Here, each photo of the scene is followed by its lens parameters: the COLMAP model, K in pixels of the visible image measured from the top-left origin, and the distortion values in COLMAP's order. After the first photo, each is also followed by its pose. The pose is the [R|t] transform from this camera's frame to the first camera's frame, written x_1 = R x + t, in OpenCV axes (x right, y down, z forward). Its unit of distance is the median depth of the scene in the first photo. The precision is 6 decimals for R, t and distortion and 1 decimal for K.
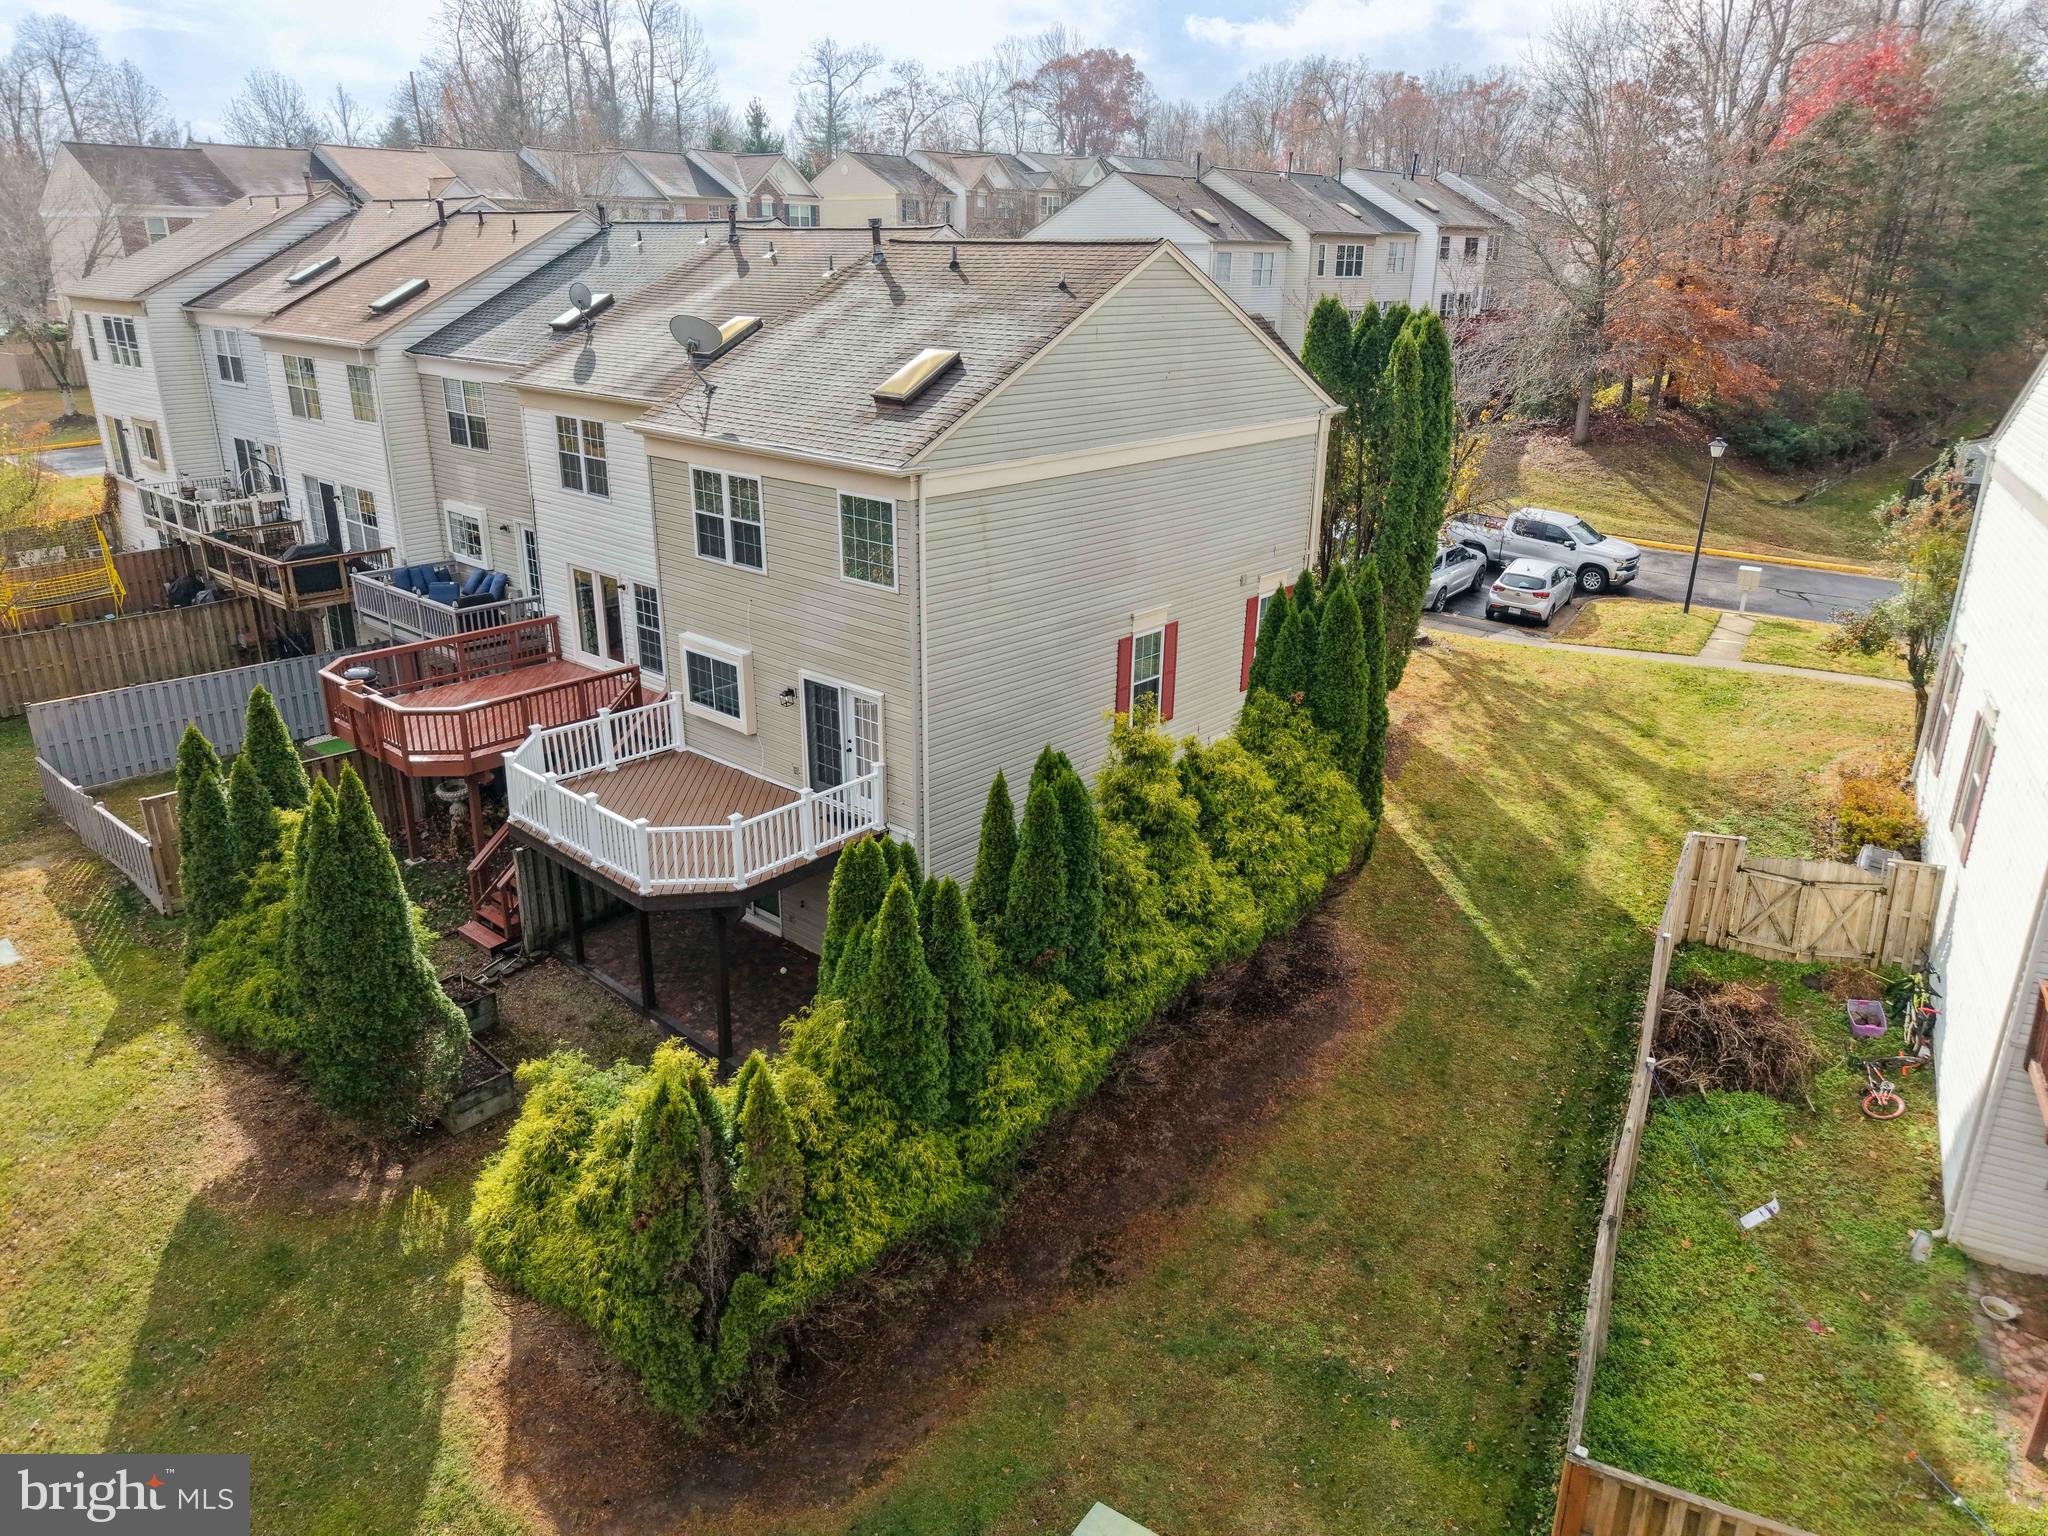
lens RADIAL K [[1371.7, 0, 1024.0], [0, 1371.7, 768.0], [0, 0, 1]] dist [0.086981, -0.175064]
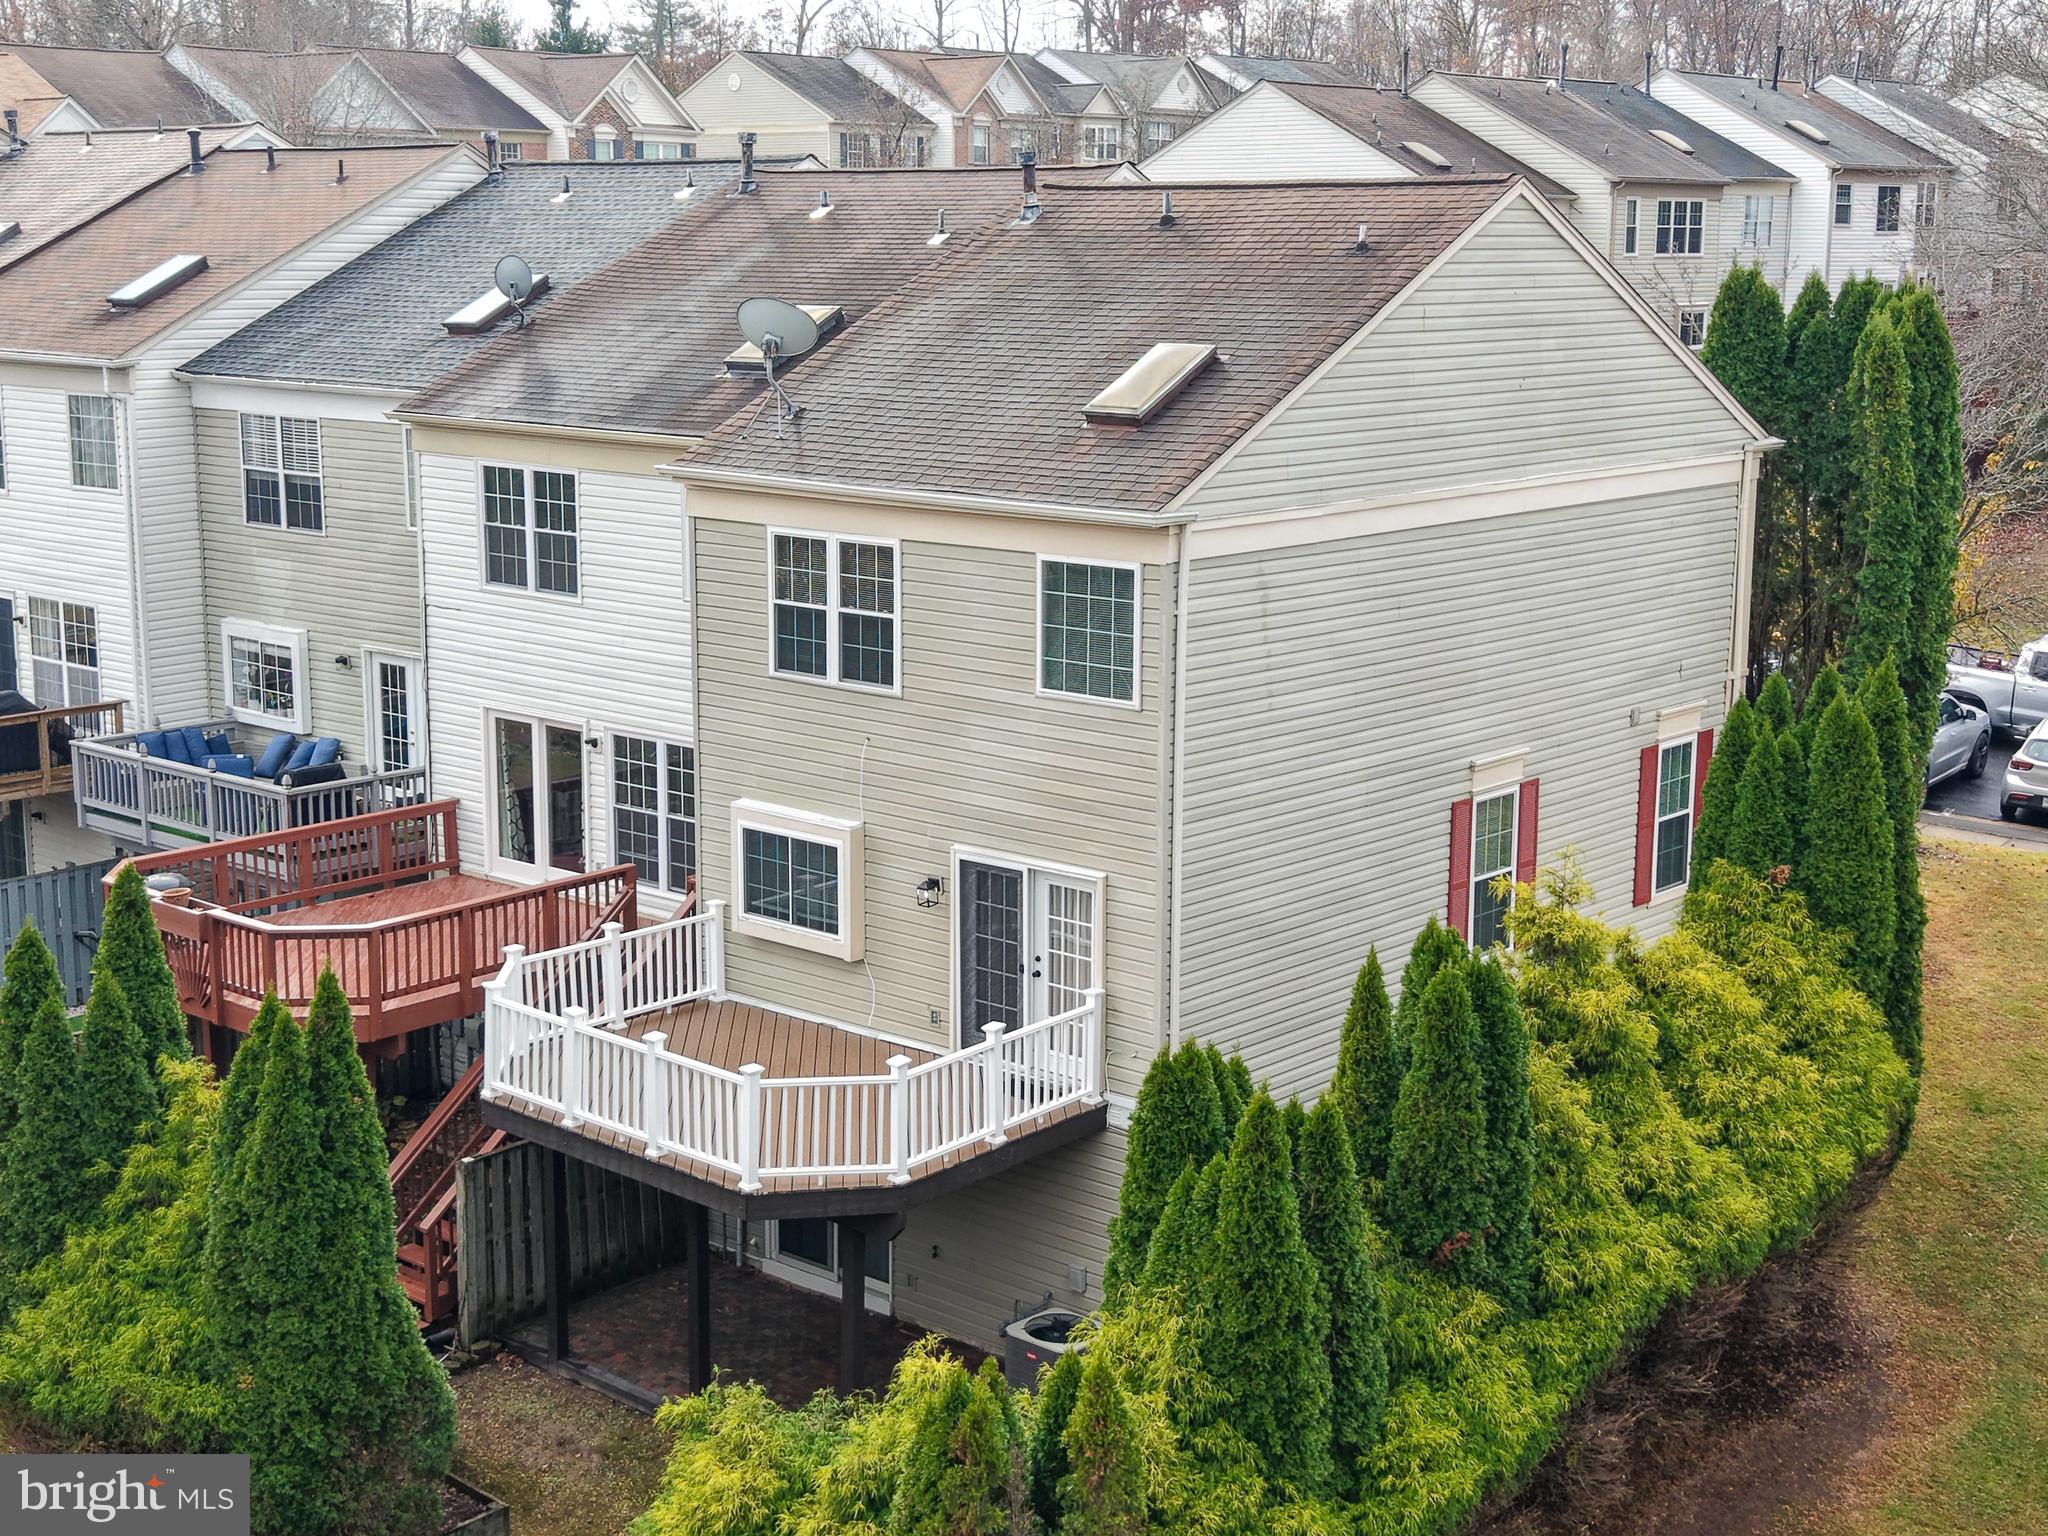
lens RADIAL K [[2740.2, 0, 1024.0], [0, 2740.2, 768.0], [0, 0, 1]] dist [0.258881, -1.047160]
pose [[0.999842, -0.009712, 0.014864, -0.149972], [0.012021, 0.986373, -0.164082, 0.096434], [-0.013067, 0.164235, 0.986335, -0.218621]]
